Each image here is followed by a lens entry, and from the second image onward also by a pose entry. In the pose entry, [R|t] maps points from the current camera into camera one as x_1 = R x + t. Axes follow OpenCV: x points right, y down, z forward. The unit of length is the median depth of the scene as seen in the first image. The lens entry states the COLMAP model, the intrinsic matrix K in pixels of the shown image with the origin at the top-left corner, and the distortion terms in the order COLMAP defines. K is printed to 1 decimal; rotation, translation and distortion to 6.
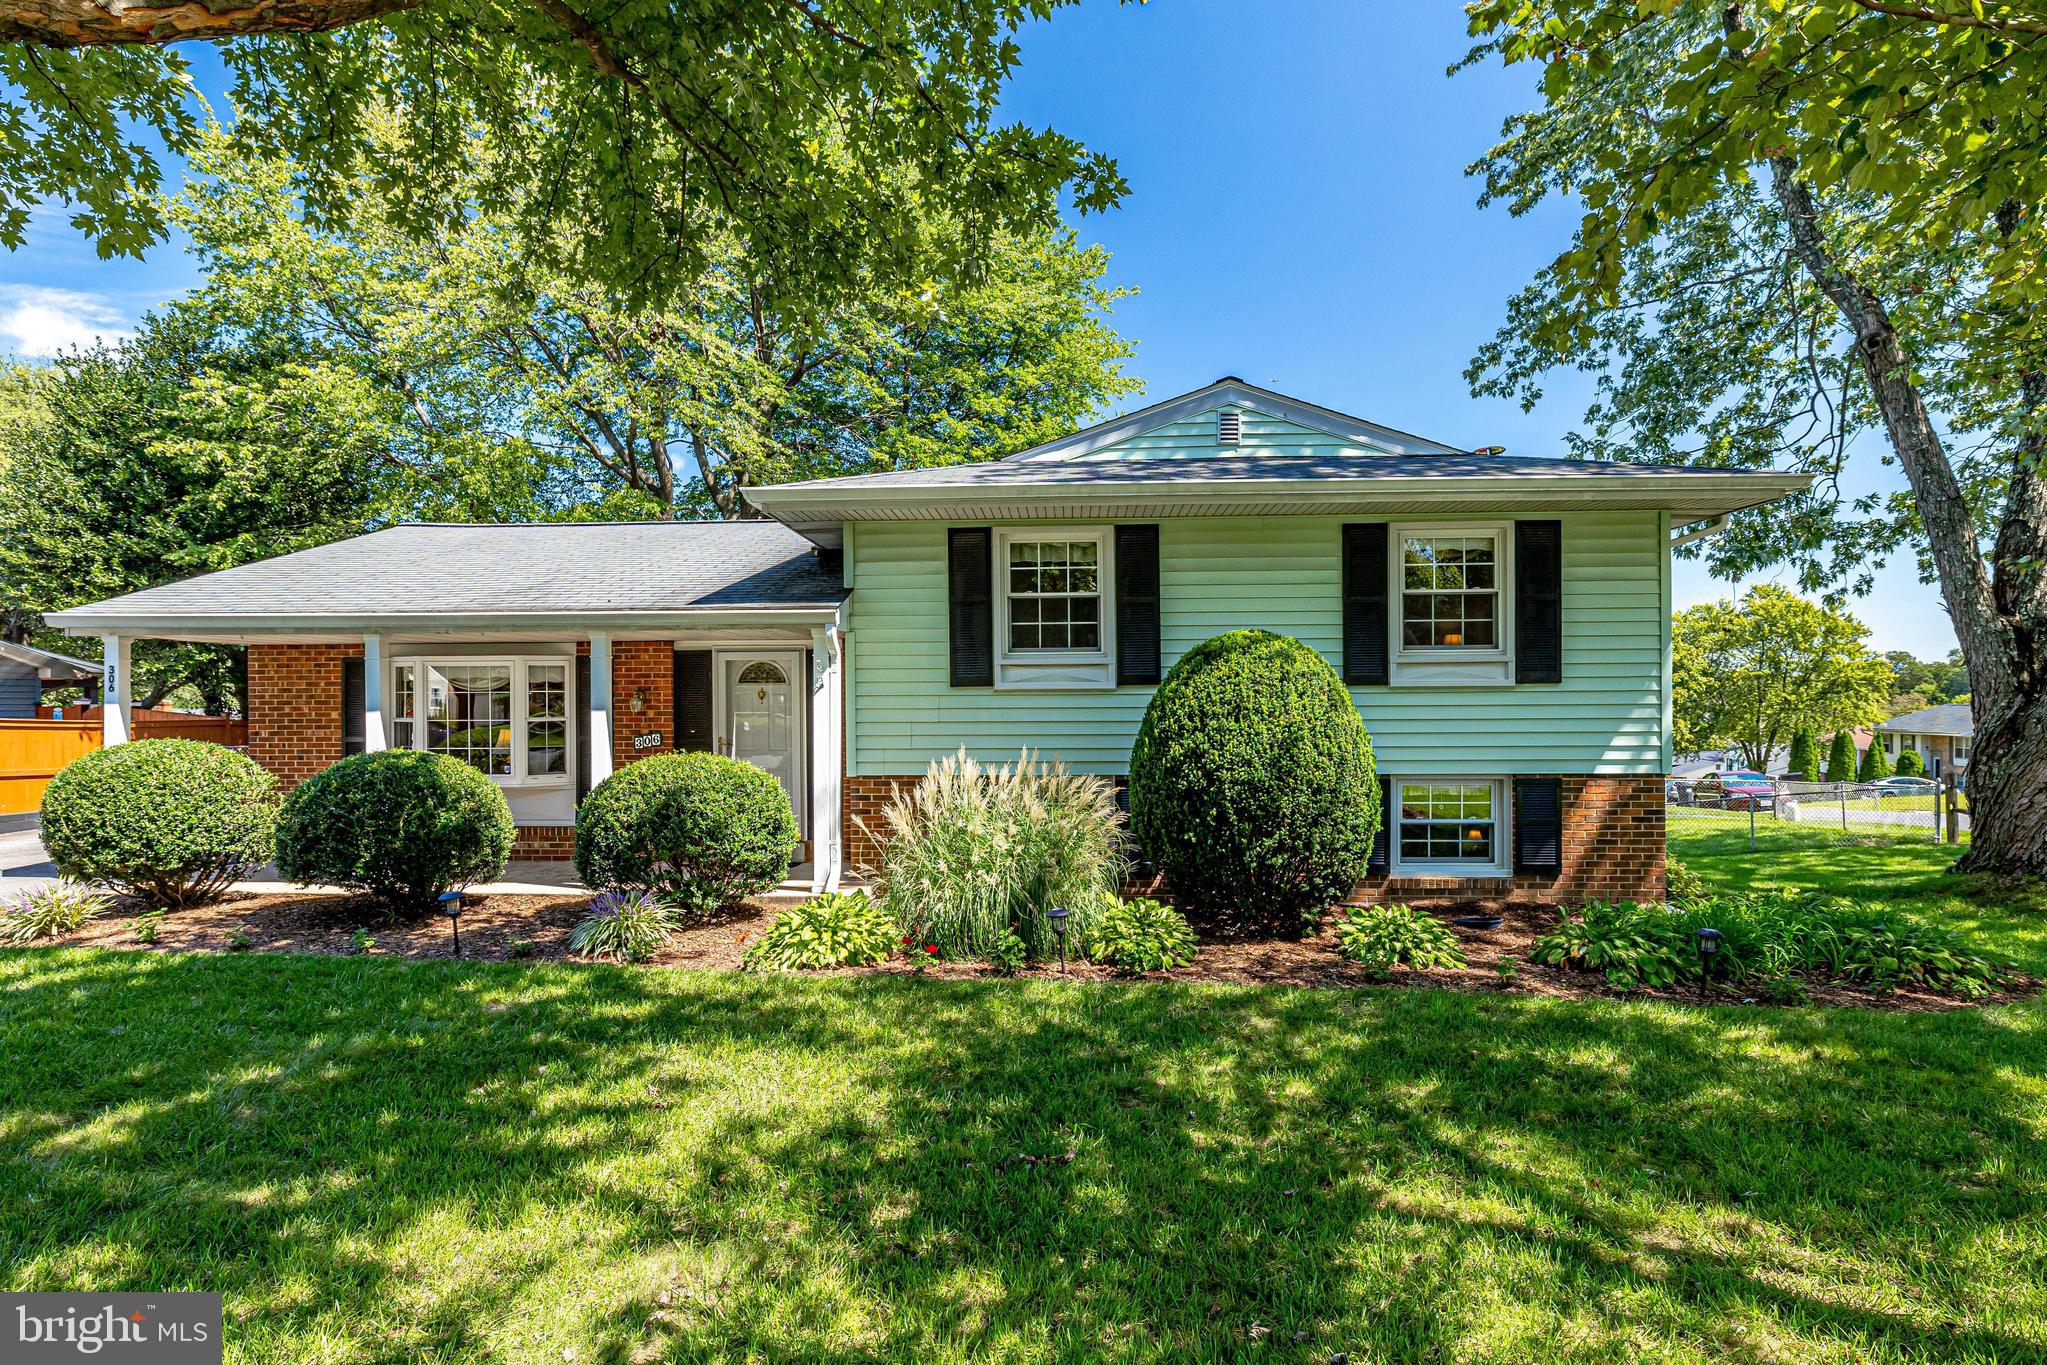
lens RADIAL K [[994.9, 0, 1037.7], [0, 994.9, 709.0], [0, 0, 1]] dist [-0.006225, 0.000787]
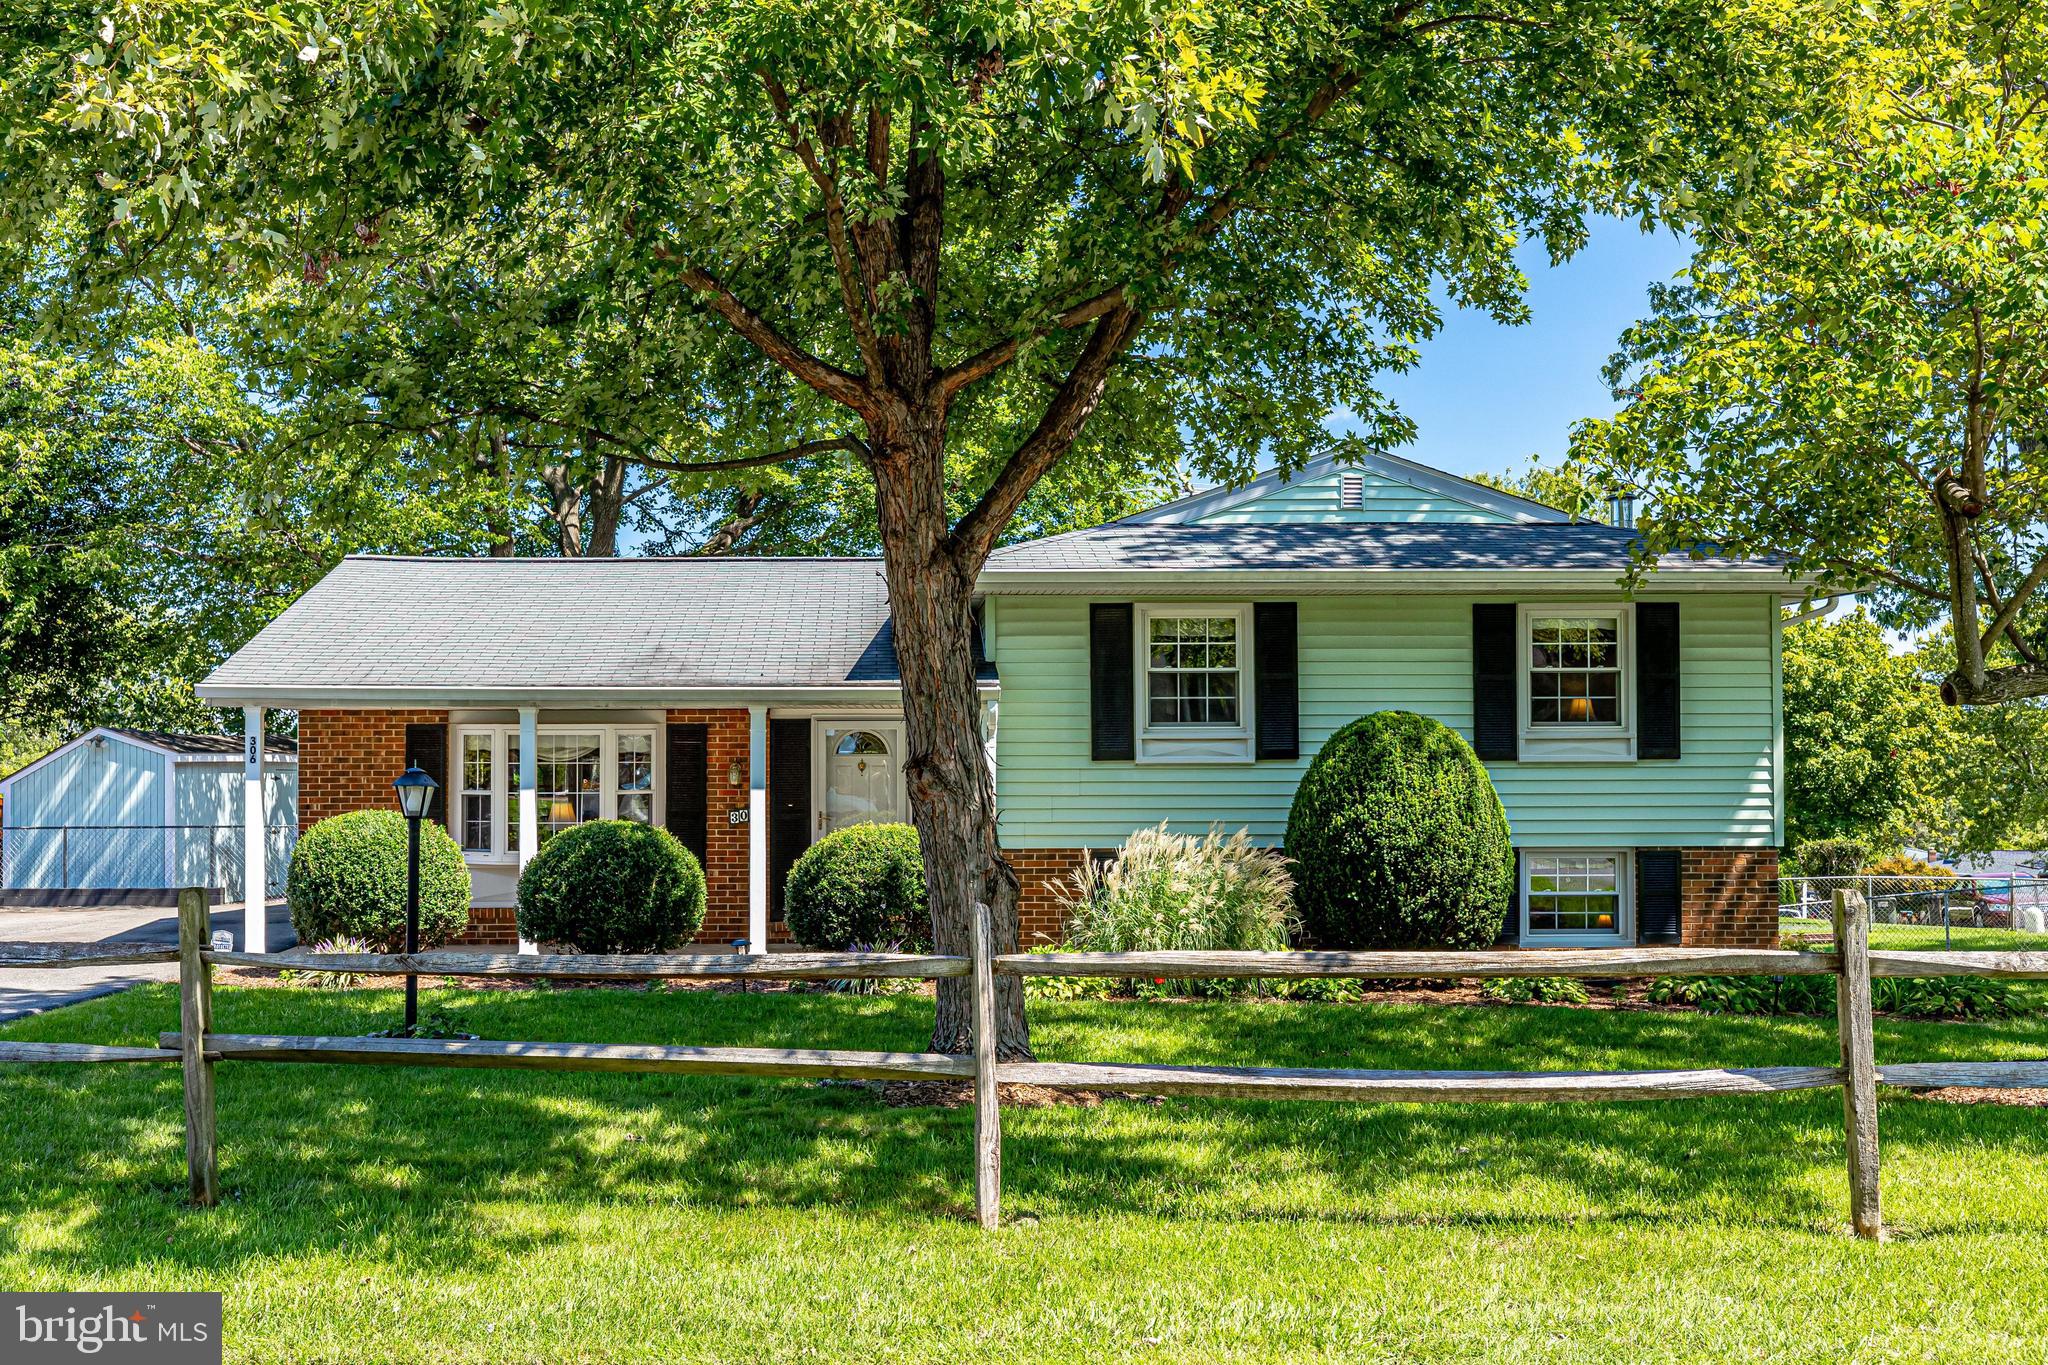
lens RADIAL K [[1773.0, 0, 986.9], [0, 1773.0, 726.8], [0, 0, 1]] dist [-0.001589, -0.001108]
pose [[0.997890, 0.004336, 0.064777, -0.318381], [-0.002537, 0.999609, -0.027833, -0.006503], [-0.064873, 0.027610, 0.997512, -0.806324]]
